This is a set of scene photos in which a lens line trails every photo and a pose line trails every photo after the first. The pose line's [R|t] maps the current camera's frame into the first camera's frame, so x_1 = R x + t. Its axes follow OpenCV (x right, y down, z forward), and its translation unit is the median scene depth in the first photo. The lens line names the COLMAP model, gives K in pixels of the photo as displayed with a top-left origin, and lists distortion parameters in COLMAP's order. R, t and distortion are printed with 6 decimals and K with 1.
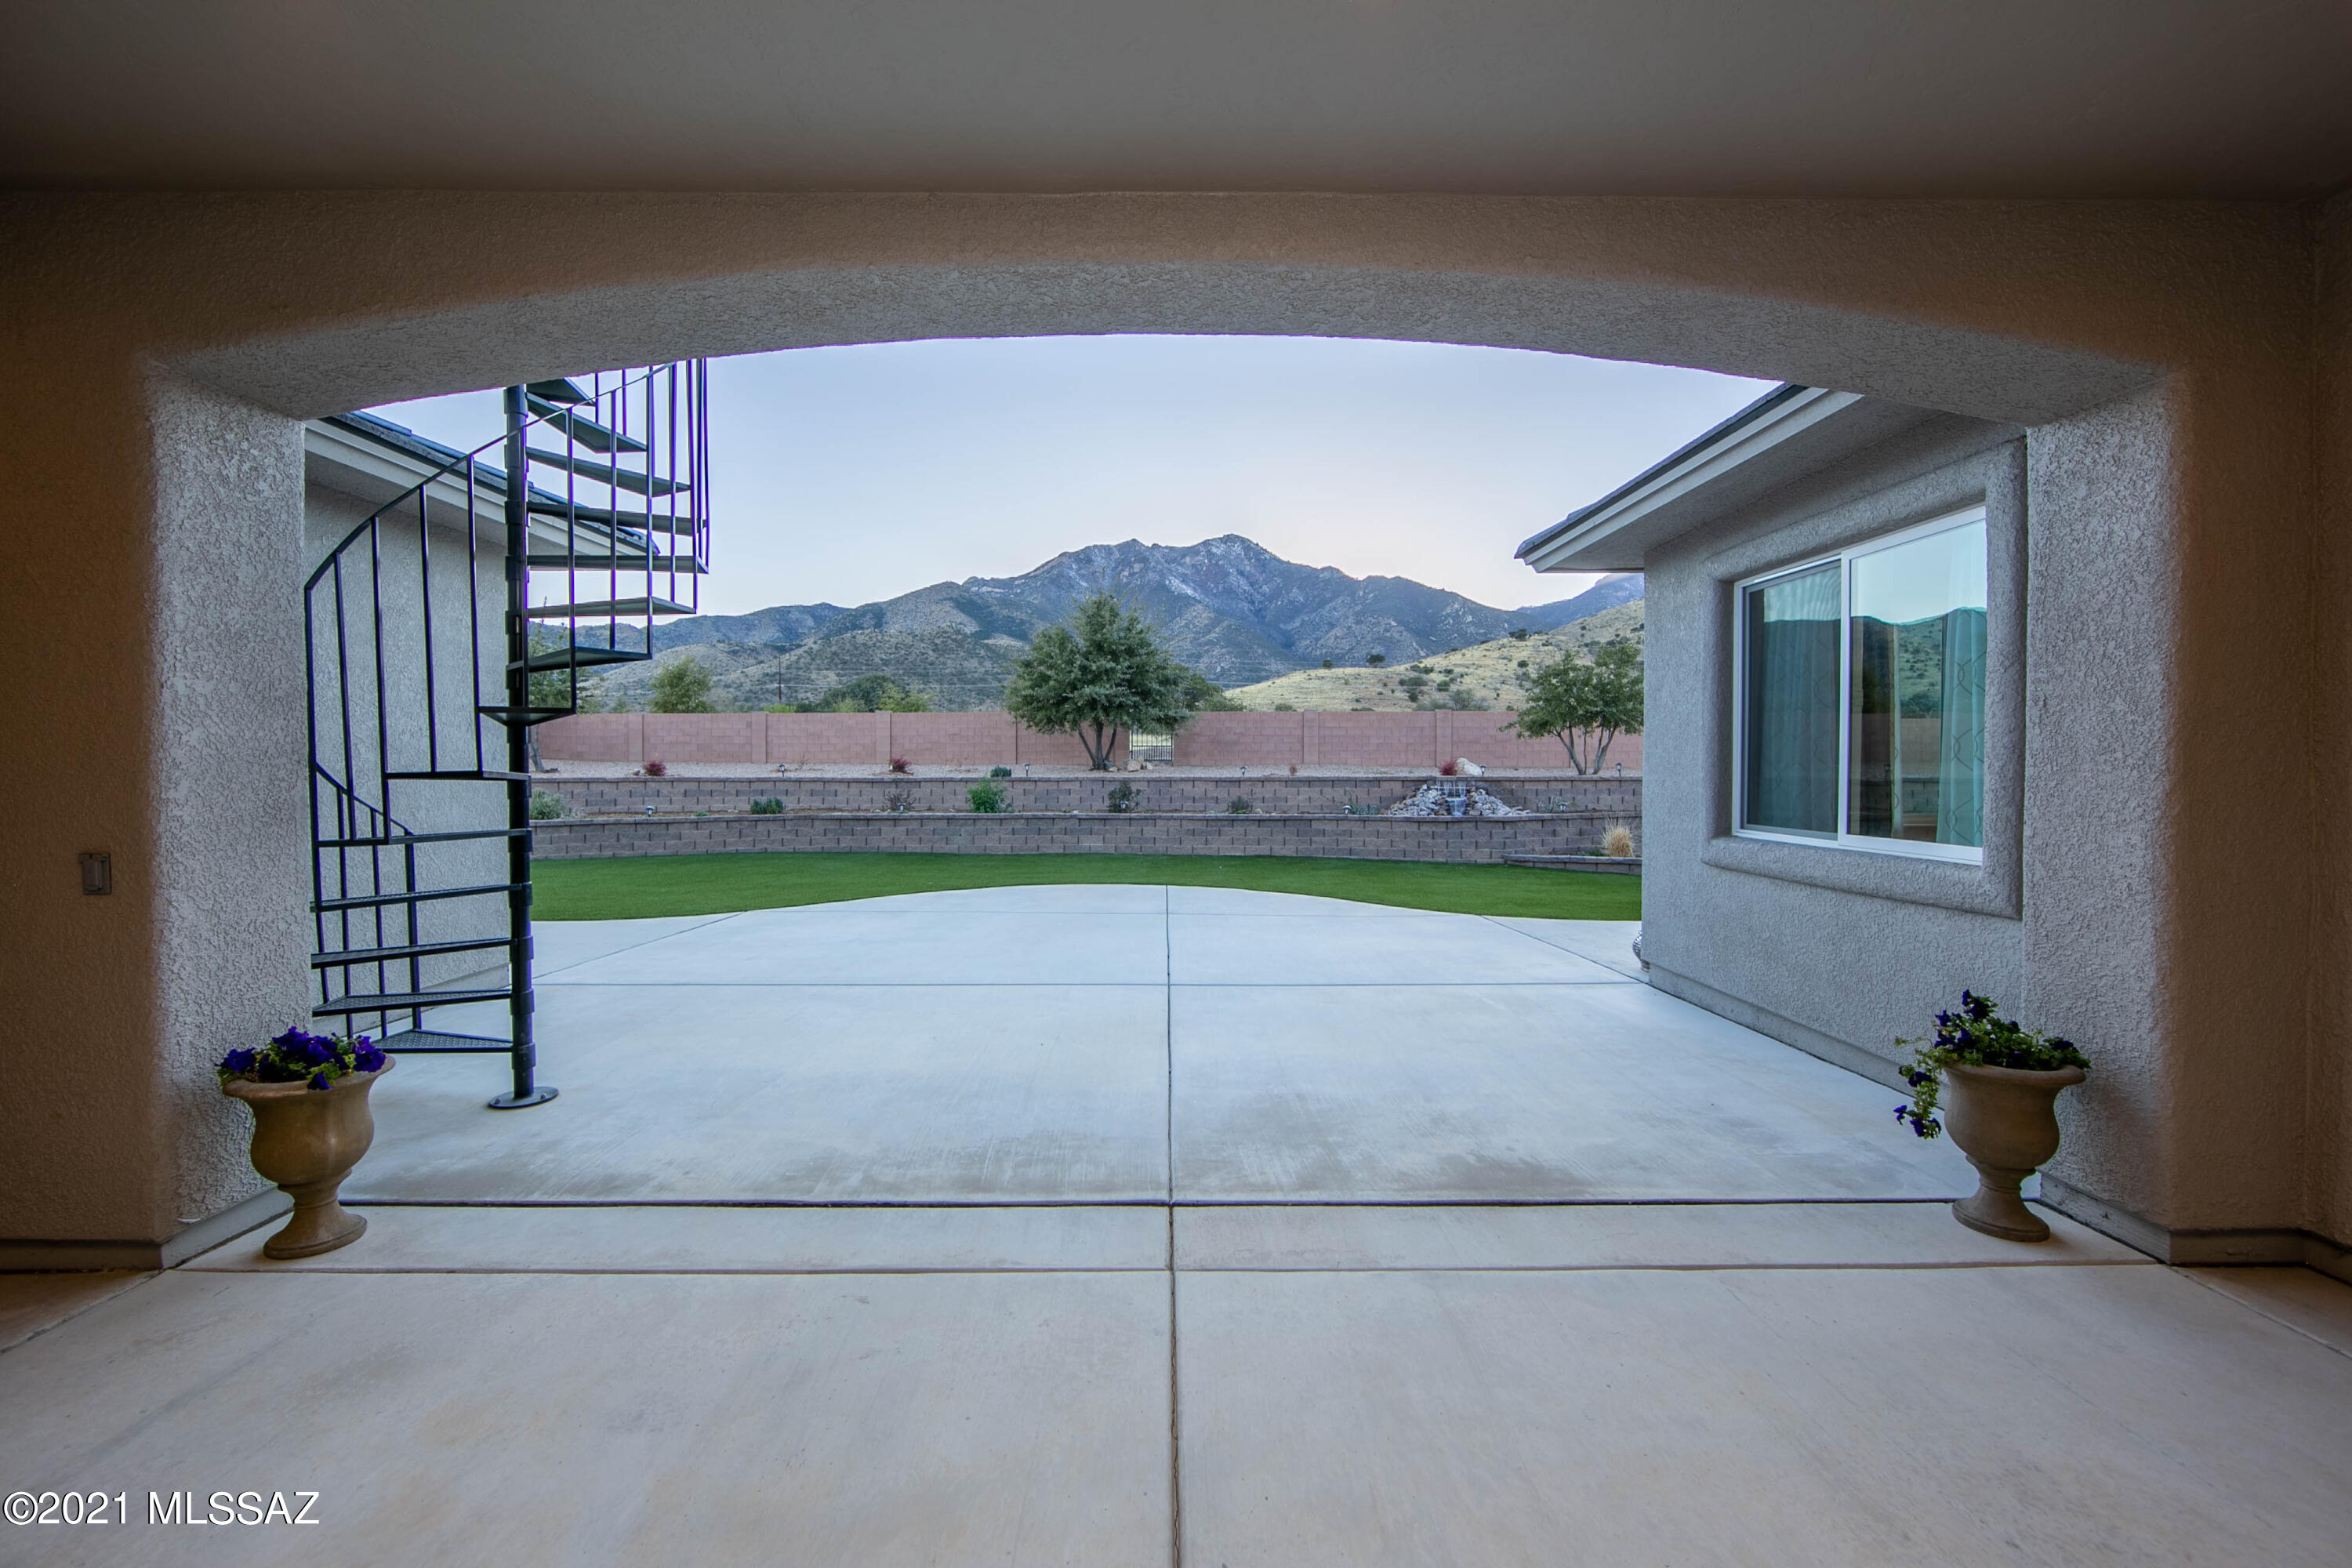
lens RADIAL K [[927.5, 0, 1175.8], [0, 927.5, 784.5], [0, 0, 1]] dist [-0.011416, 0.002140]
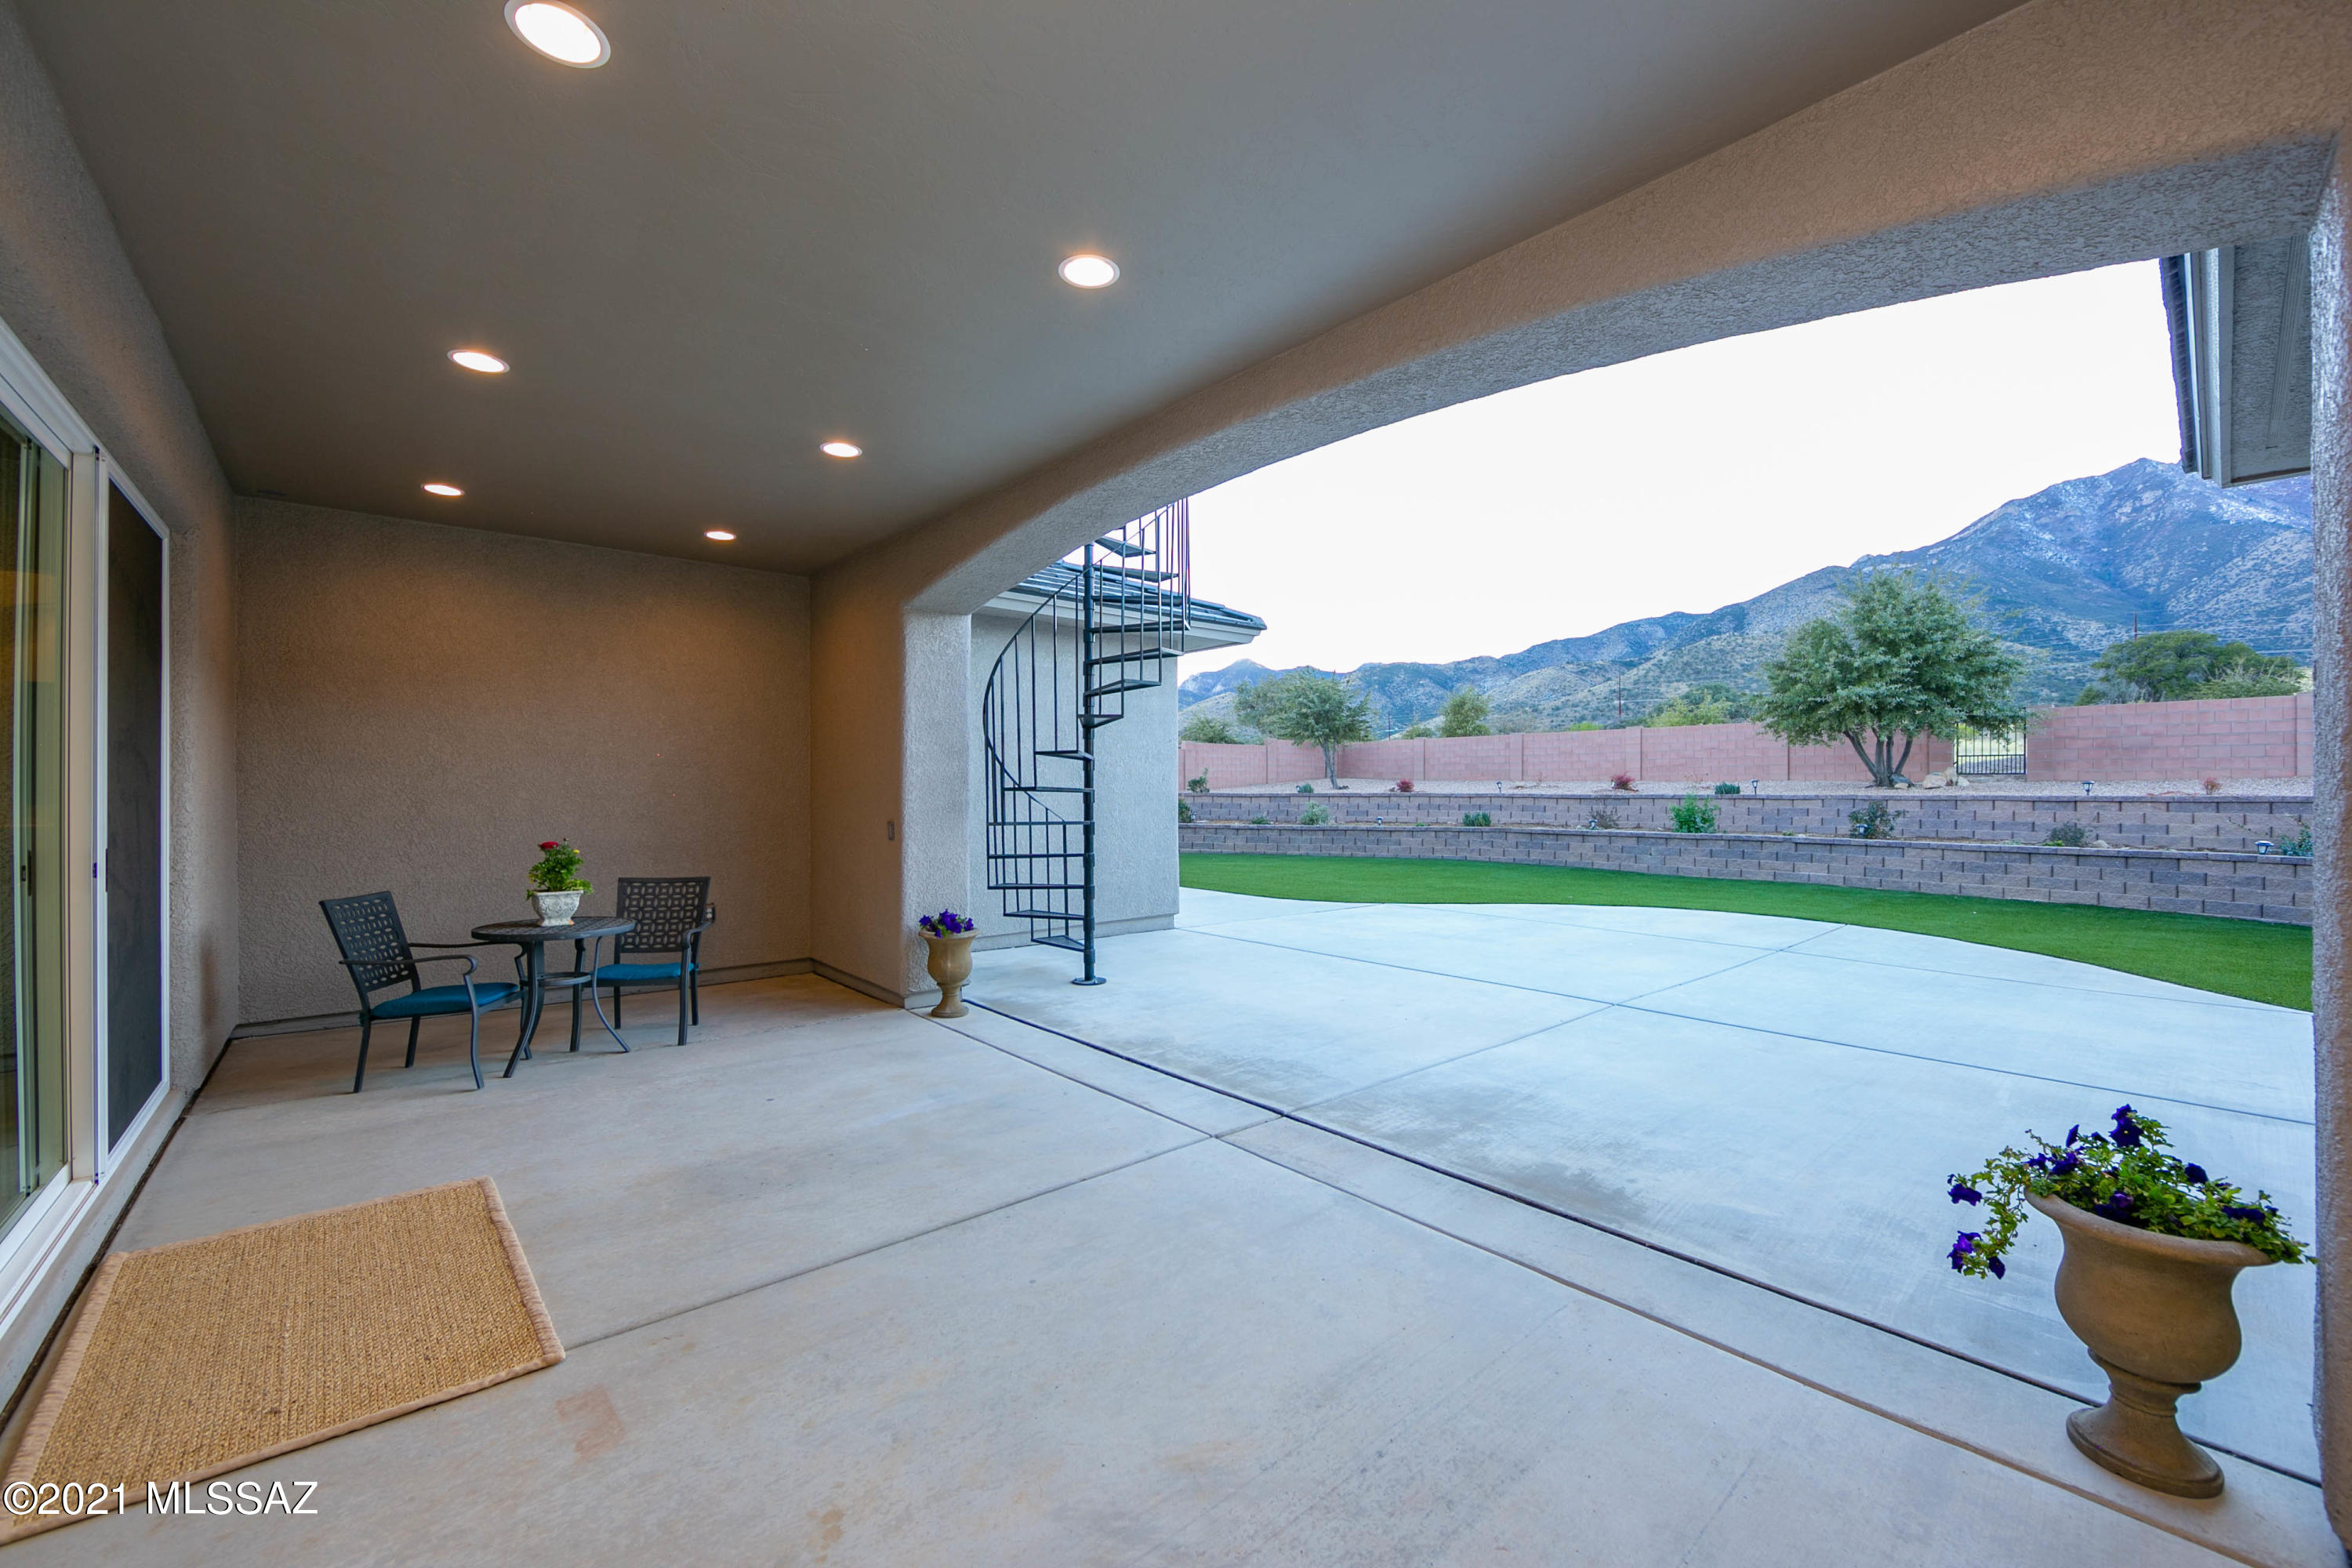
lens RADIAL K [[927.5, 0, 1186.9], [0, 927.5, 781.0], [0, 0, 1]] dist [-0.011416, 0.002140]
pose [[0.656748, -0.005807, -0.754088, 0.175036], [-0.011039, 0.999789, -0.017313, 0.000564], [0.754029, 0.019695, 0.656545, 0.004085]]
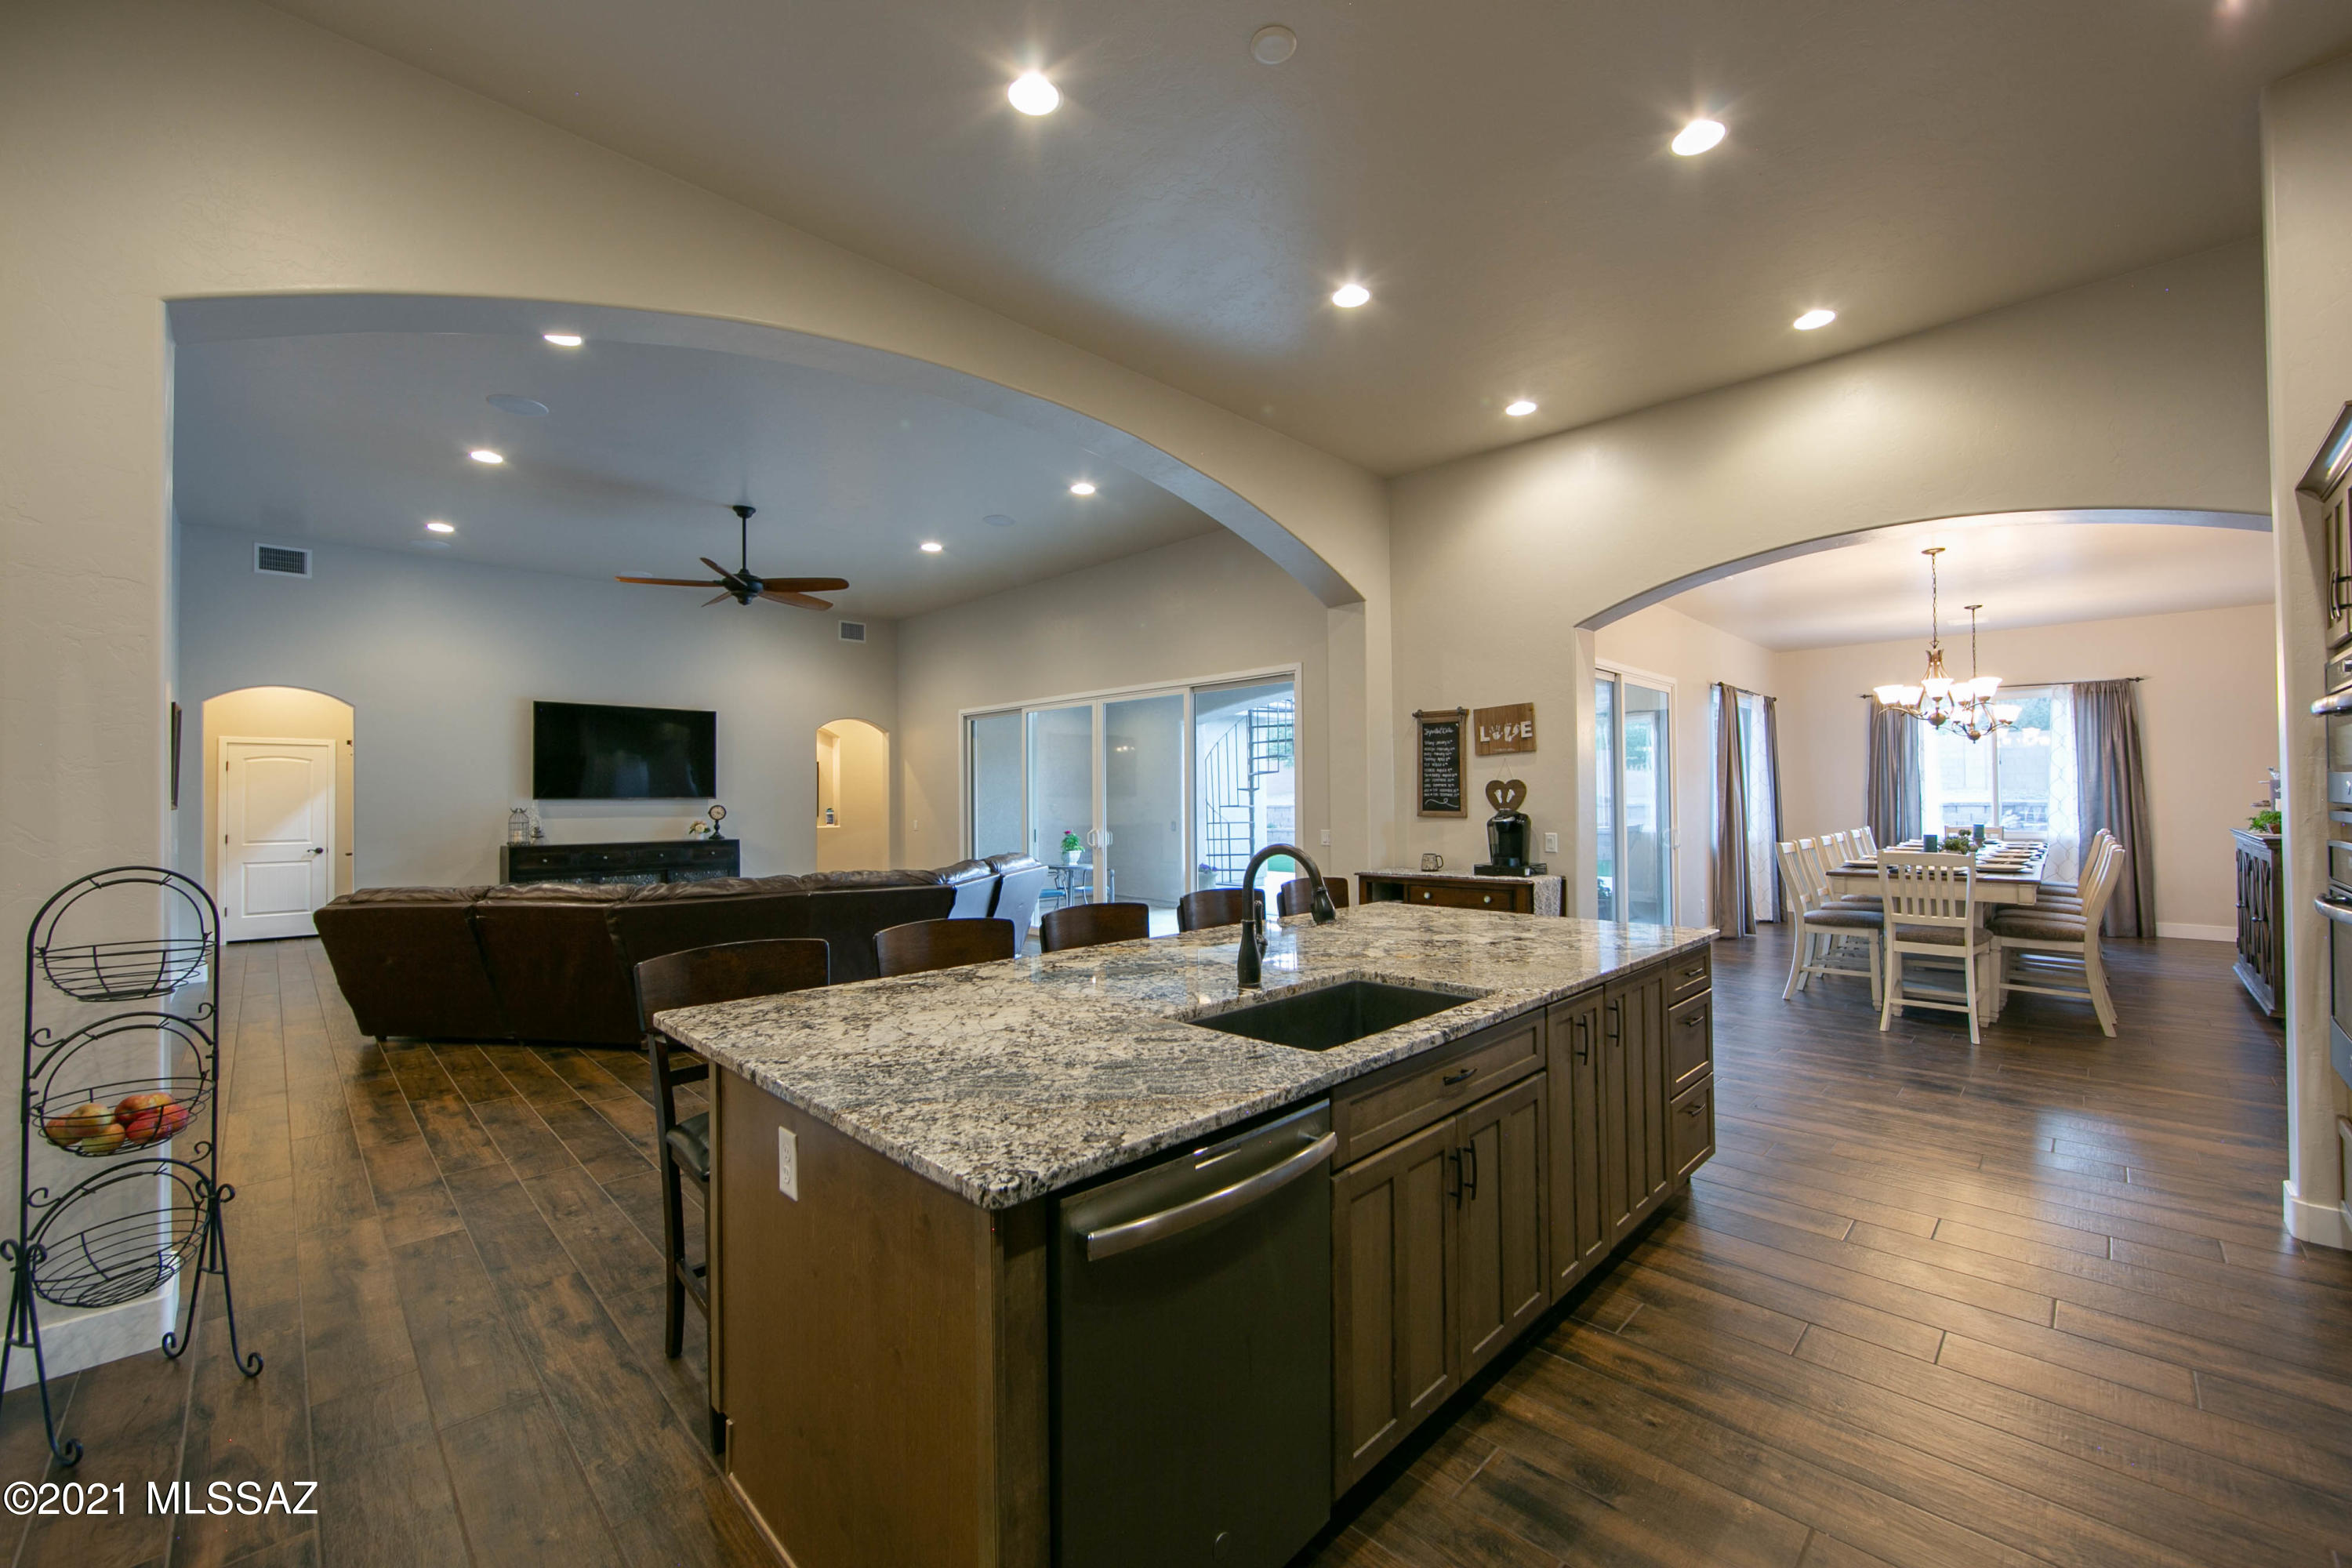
lens RADIAL K [[927.5, 0, 1180.3], [0, 927.5, 787.7], [0, 0, 1]] dist [-0.011416, 0.002140]
pose [[0.699952, -0.014648, -0.714040, 0.393103], [-0.001544, 0.999756, -0.022023, -0.000150], [0.714189, 0.016518, 0.699758, -0.404320]]
